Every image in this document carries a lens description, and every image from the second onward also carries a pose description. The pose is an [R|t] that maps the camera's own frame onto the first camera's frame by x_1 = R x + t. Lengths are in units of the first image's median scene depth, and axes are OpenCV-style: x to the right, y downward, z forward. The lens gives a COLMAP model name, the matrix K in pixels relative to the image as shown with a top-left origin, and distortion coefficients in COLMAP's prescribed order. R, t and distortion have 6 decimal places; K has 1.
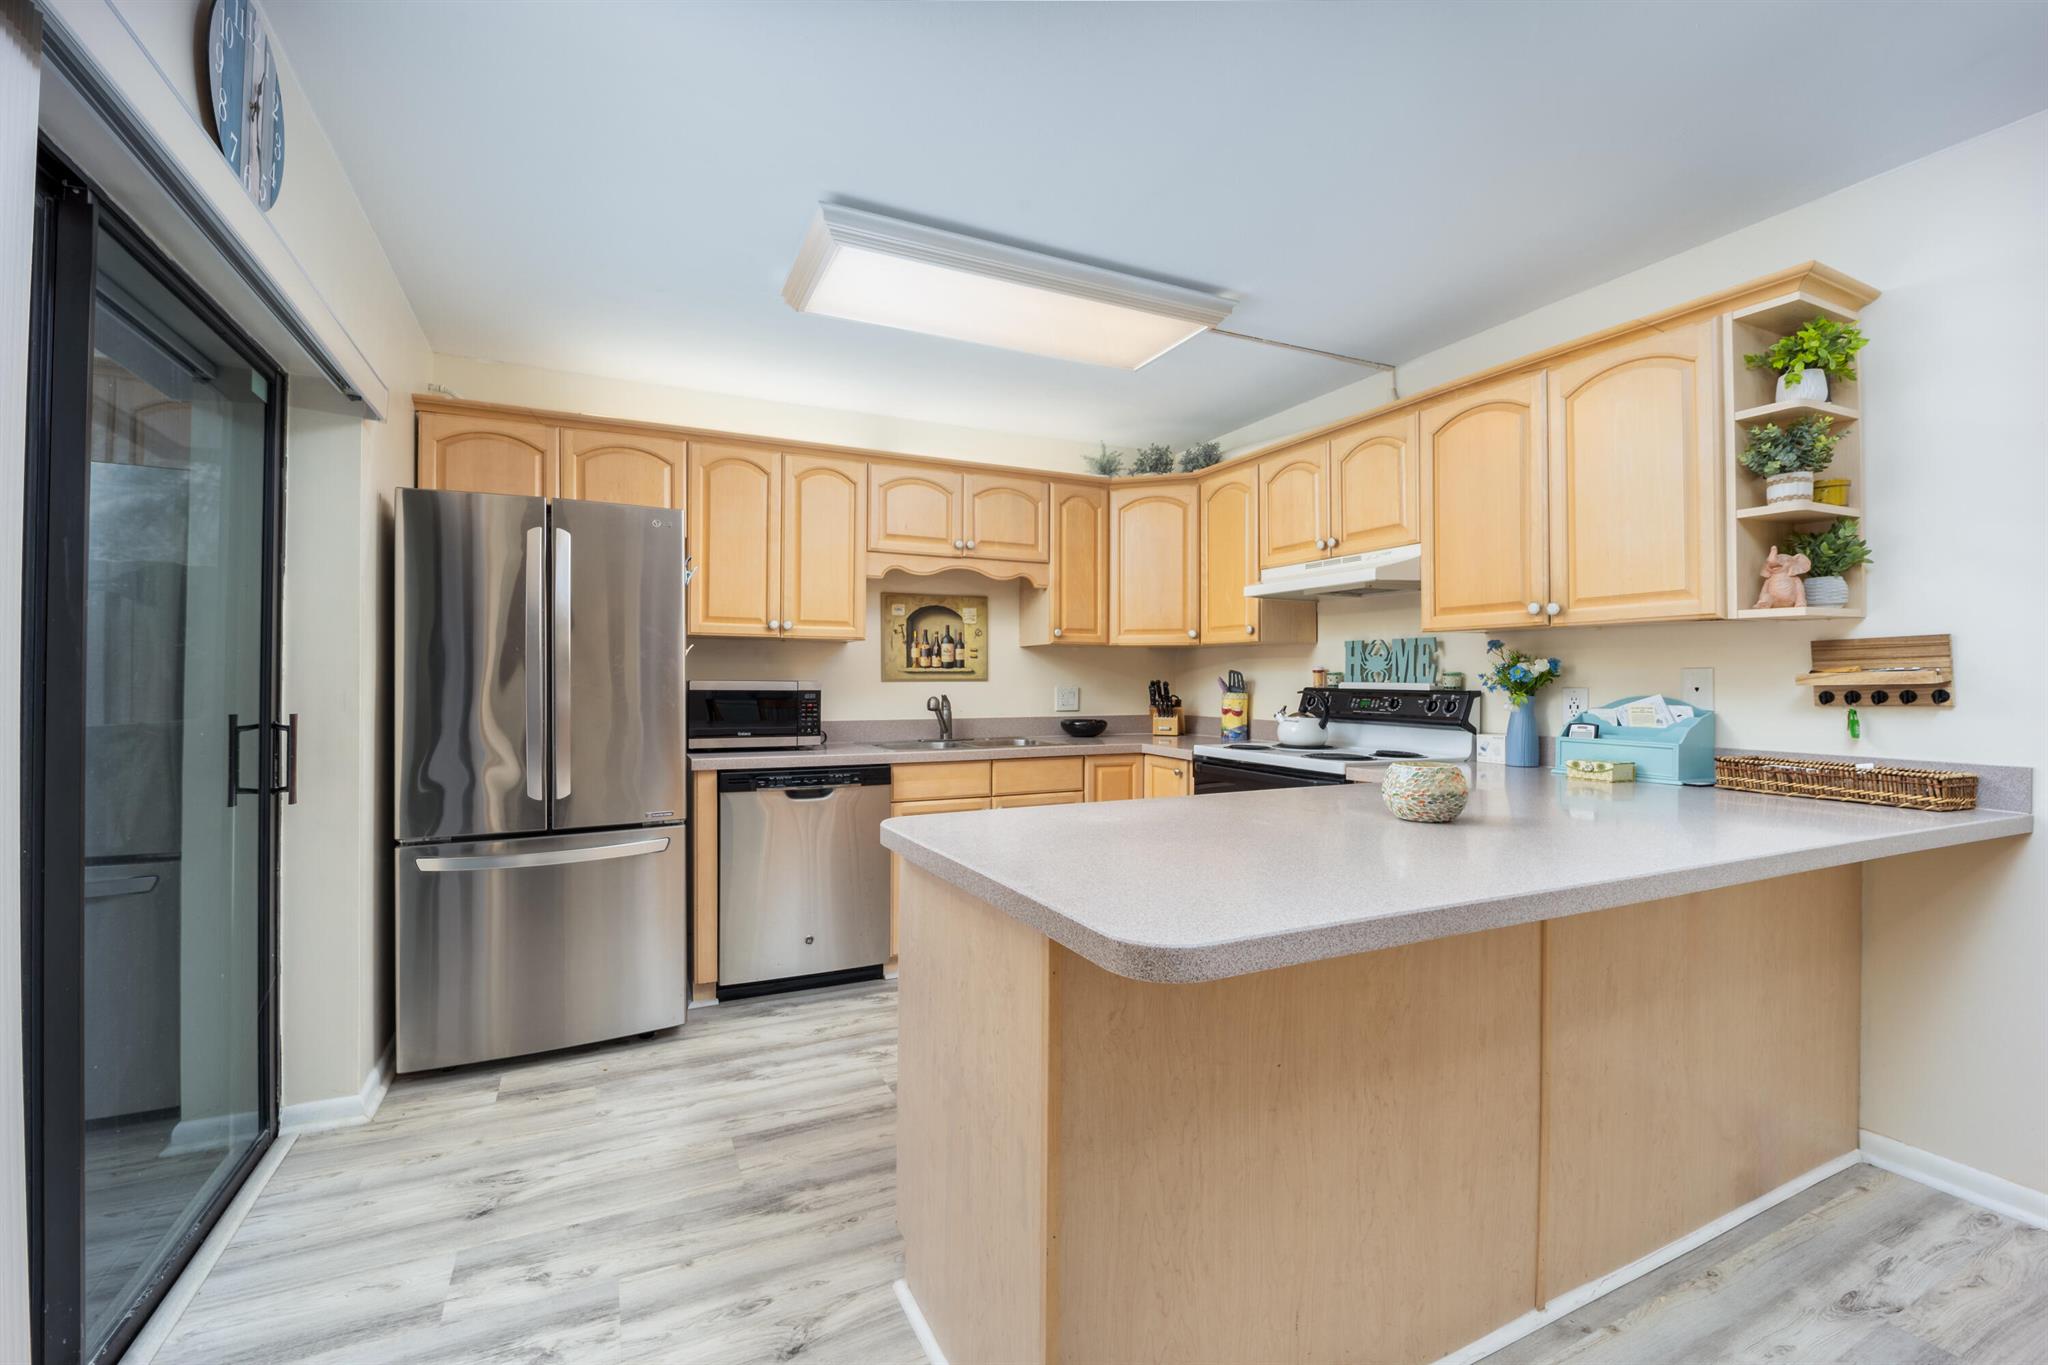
lens RADIAL K [[846.6, 0, 1020.3], [0, 846.6, 676.1], [0, 0, 1]] dist [0.011307, -0.007020]
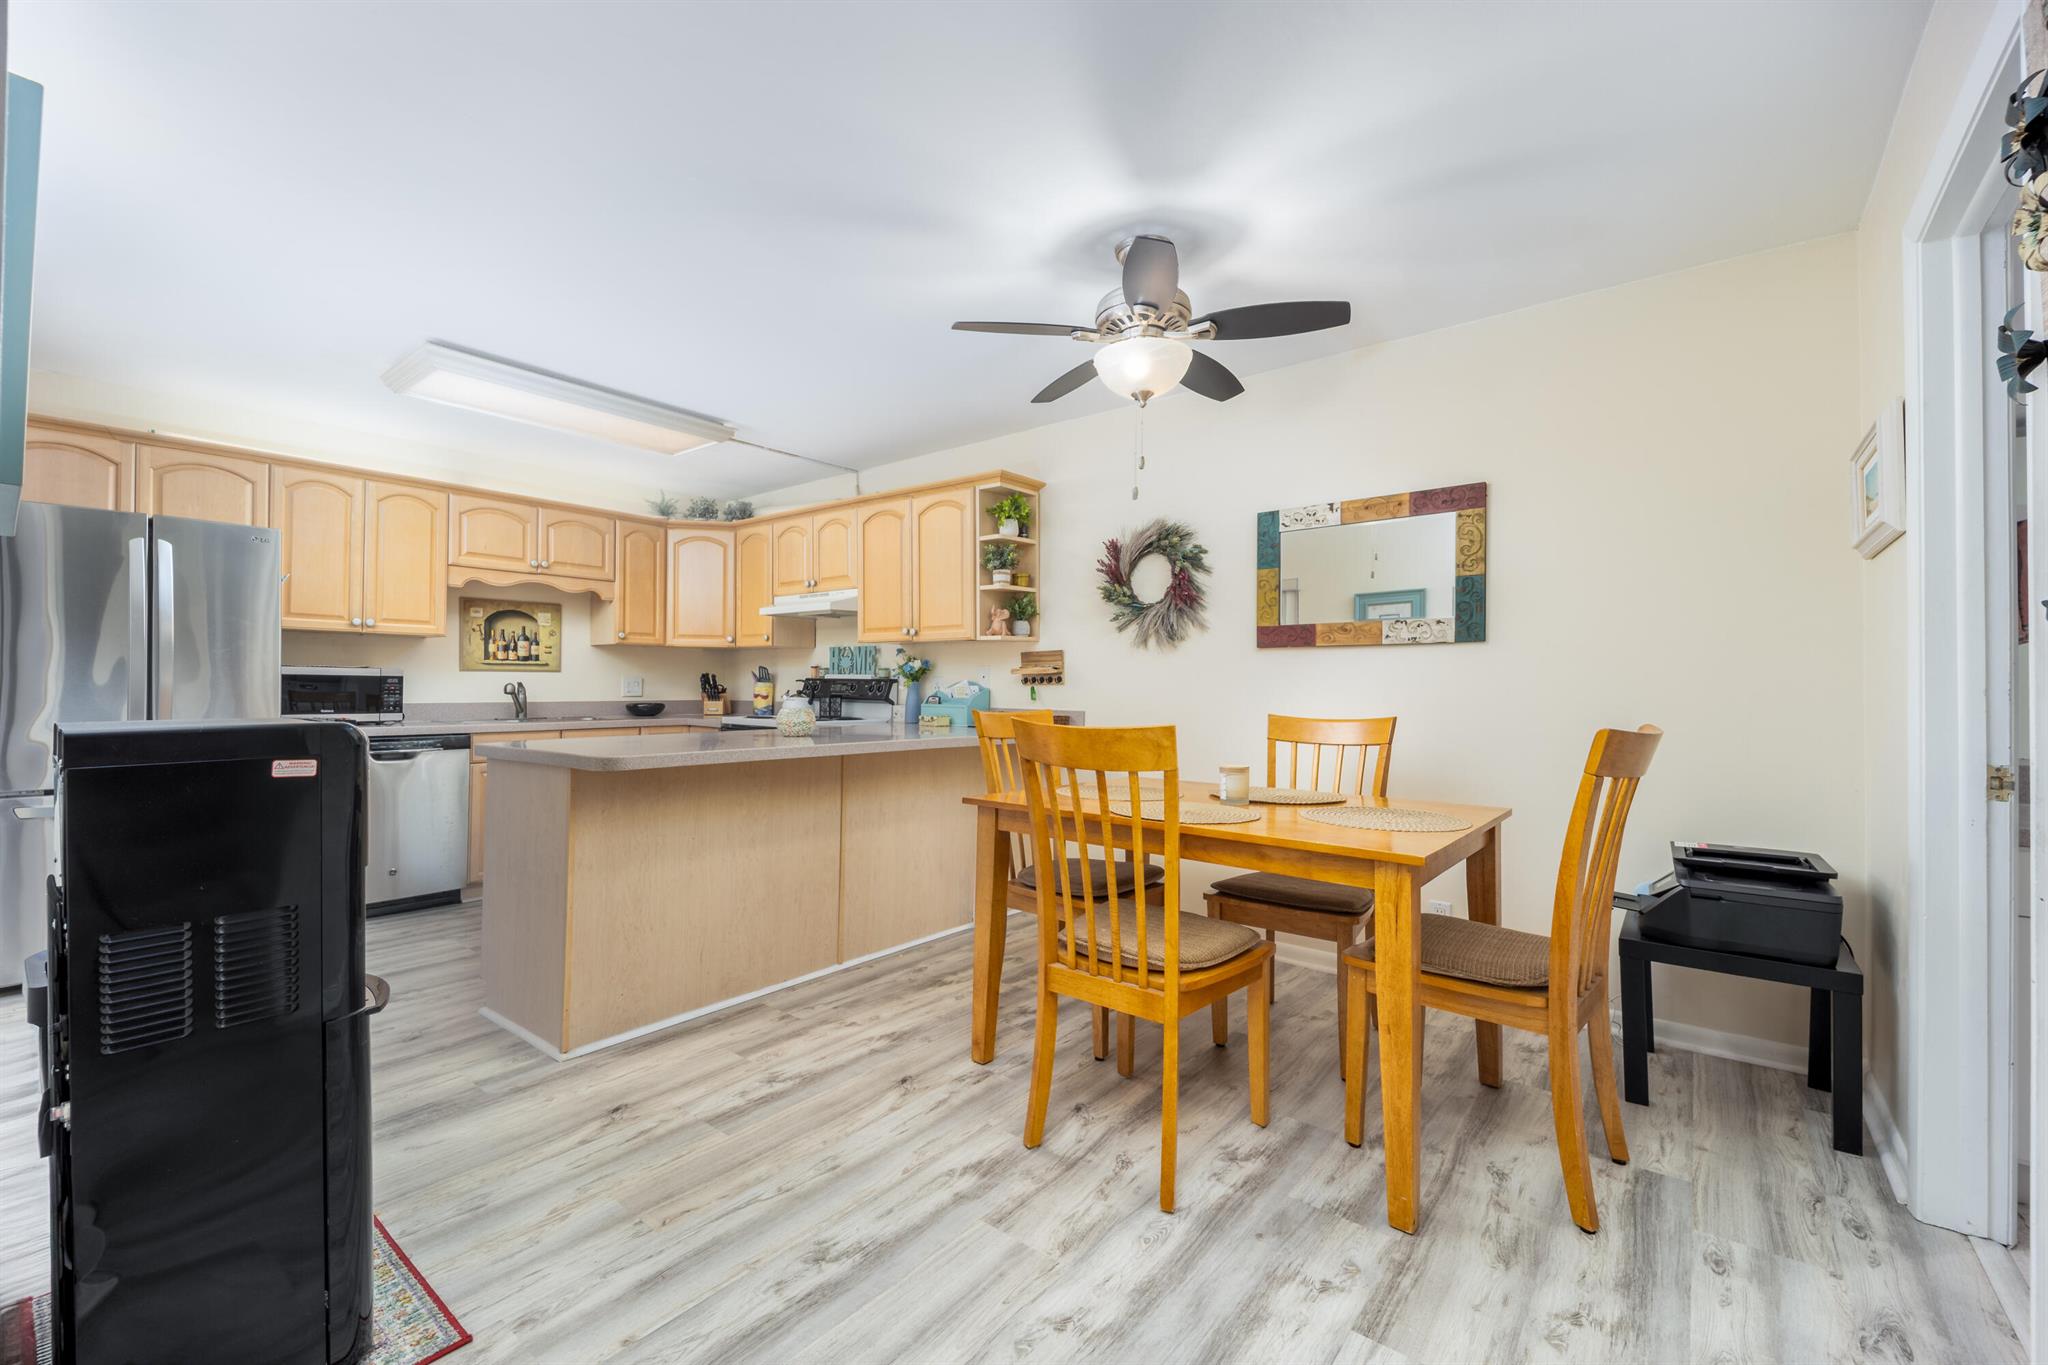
lens RADIAL K [[844.7, 0, 1021.2], [0, 844.7, 683.5], [0, 0, 1]] dist [0.024625, -0.017817]
pose [[0.905726, 0.007043, 0.423806, 0.051452], [-0.008173, 0.999966, 0.000850, 0.018044], [-0.423786, -0.004234, 0.905753, -0.476281]]
